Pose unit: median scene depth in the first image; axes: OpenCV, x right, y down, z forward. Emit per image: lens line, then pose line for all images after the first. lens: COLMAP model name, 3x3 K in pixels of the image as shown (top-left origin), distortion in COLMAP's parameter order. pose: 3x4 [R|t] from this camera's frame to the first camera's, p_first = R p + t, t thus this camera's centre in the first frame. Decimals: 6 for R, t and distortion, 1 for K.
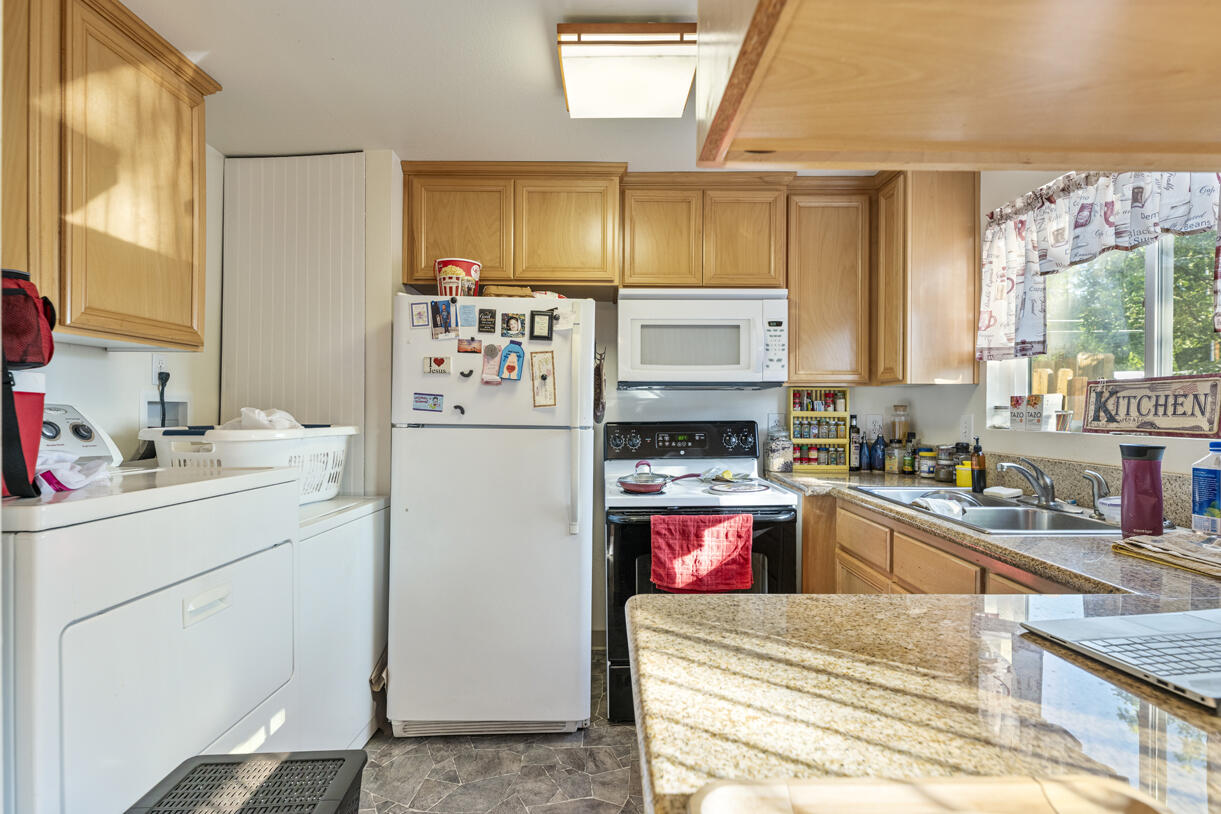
lens RADIAL K [[563.7, 0, 608.6], [0, 563.7, 410.9], [0, 0, 1]] dist [-0.002866, -0.000511]
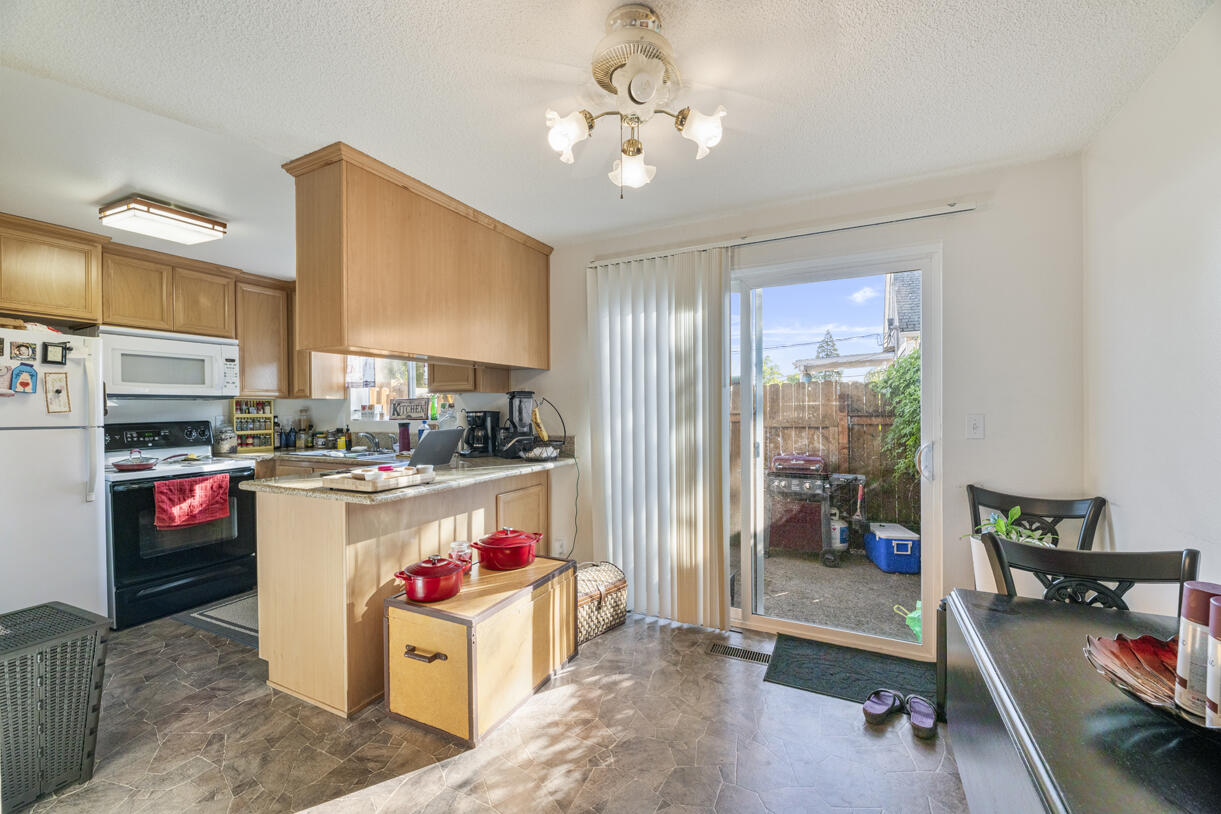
lens RADIAL K [[493.8, 0, 607.6], [0, 493.8, 411.9], [0, 0, 1]] dist [-0.003175, -0.000459]
pose [[0.455806, -0.010827, 0.890013, -0.501233], [0.015354, 0.999873, 0.004300, 0.005419], [-0.889947, 0.011705, 0.455915, -0.653463]]
